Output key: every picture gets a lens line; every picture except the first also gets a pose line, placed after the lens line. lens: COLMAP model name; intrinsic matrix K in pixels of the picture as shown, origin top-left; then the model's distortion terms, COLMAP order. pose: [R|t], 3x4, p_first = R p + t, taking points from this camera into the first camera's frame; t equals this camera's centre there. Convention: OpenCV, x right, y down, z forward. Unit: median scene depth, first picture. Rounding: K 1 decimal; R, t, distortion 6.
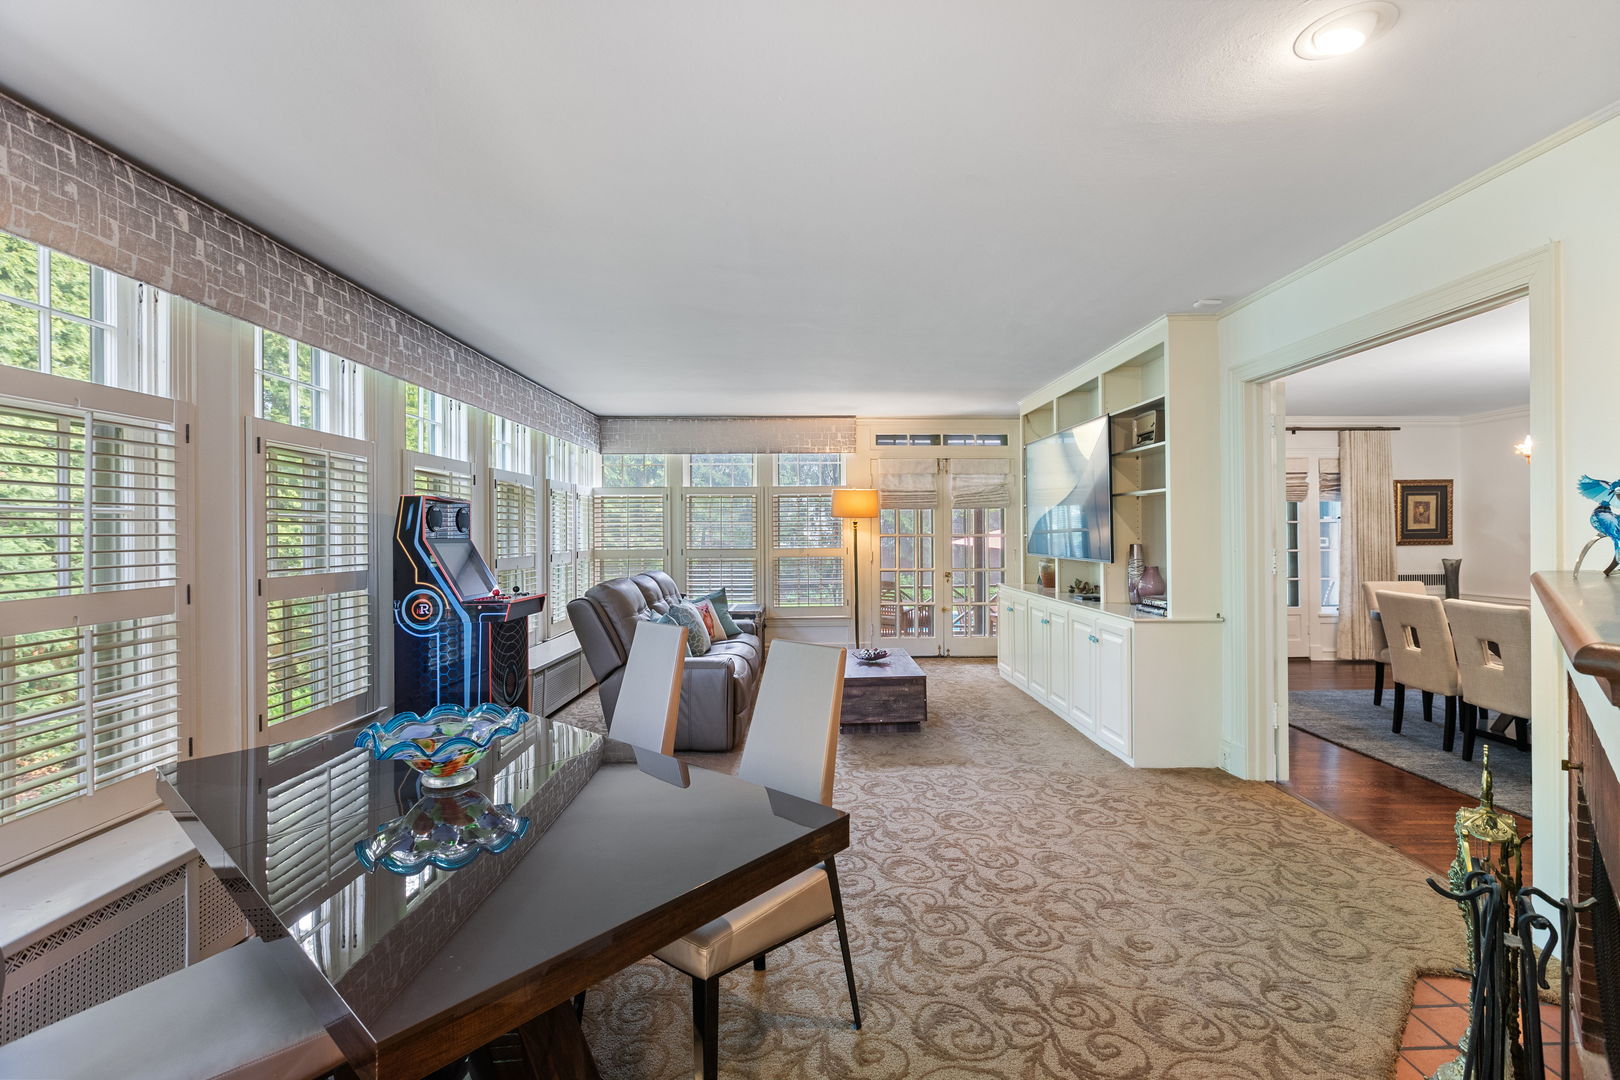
lens RADIAL K [[731.1, 0, 811.2], [0, 731.1, 536.7], [0, 0, 1]] dist [0.002056, 0.000095]
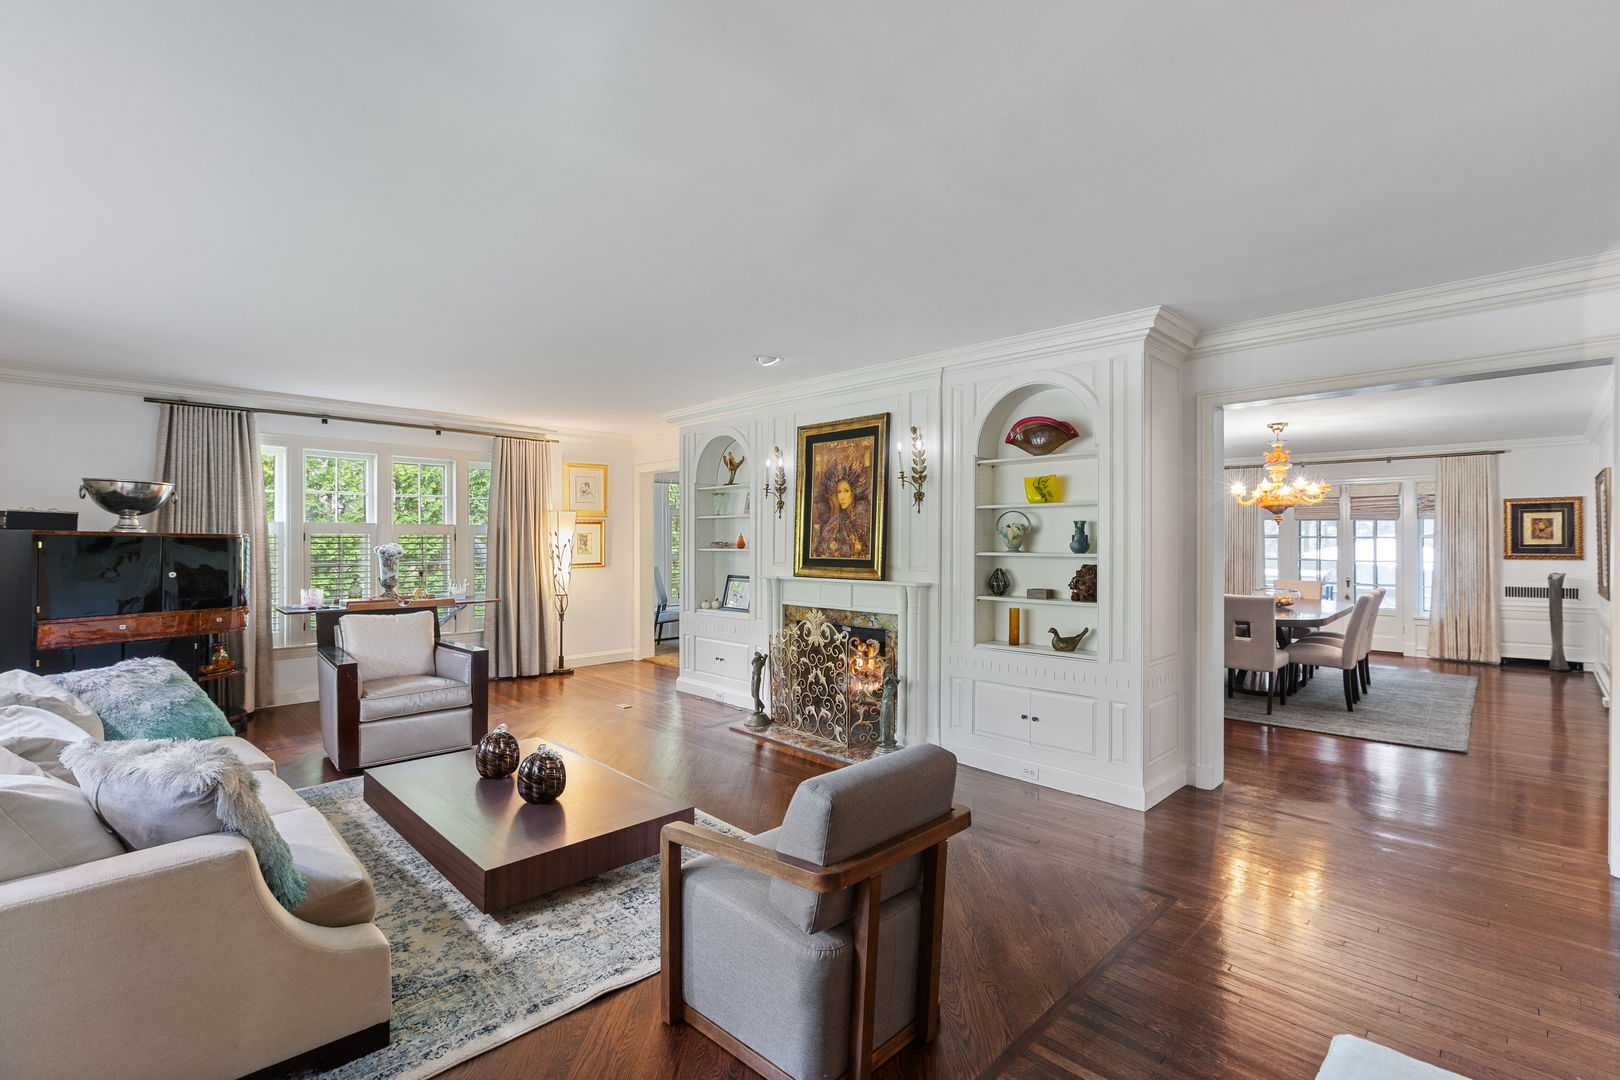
lens RADIAL K [[731.1, 0, 818.7], [0, 731.1, 540.3], [0, 0, 1]] dist [0.002056, 0.000095]
pose [[0.698487, 0.006586, -0.715592, 0.864130], [-0.009036, 0.999959, 0.000383, -0.007249], [0.715565, 0.006199, 0.698518, -0.489718]]
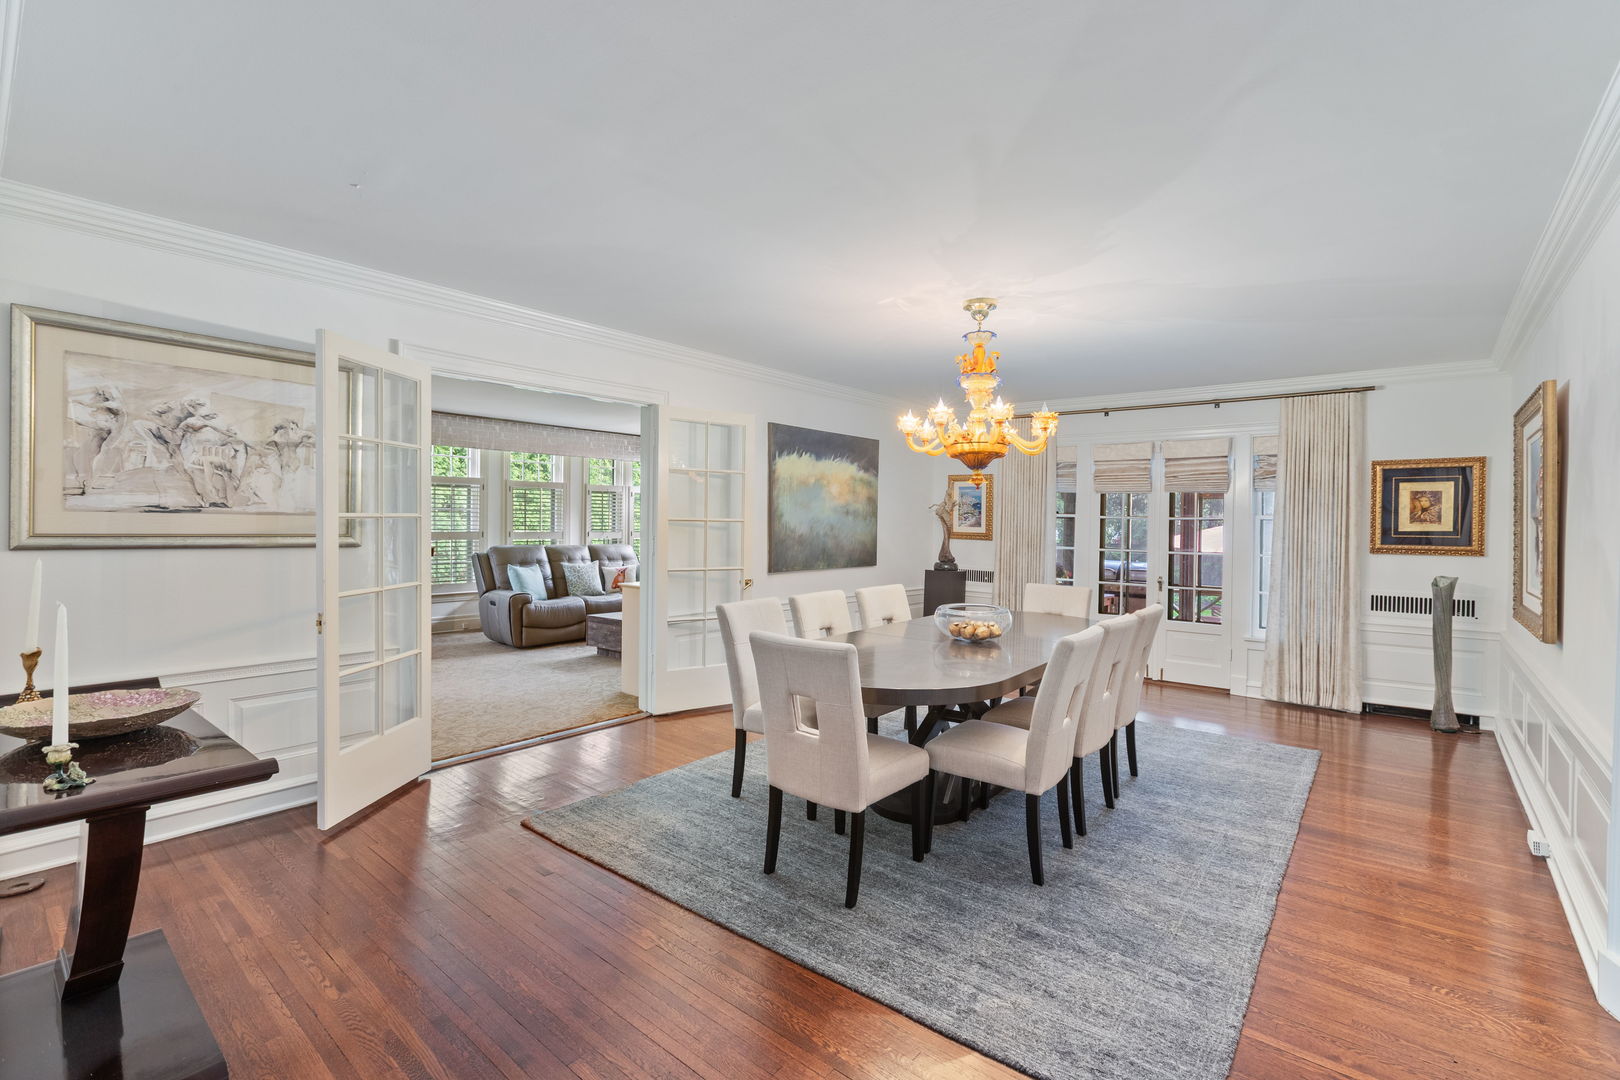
lens RADIAL K [[731.1, 0, 811.1], [0, 731.1, 532.2], [0, 0, 1]] dist [0.002056, 0.000095]
pose [[0.756385, 0.025495, -0.653630, 0.850158], [-0.021670, 0.999668, 0.013916, -0.006586], [0.653768, 0.003638, 0.756686, 0.109298]]
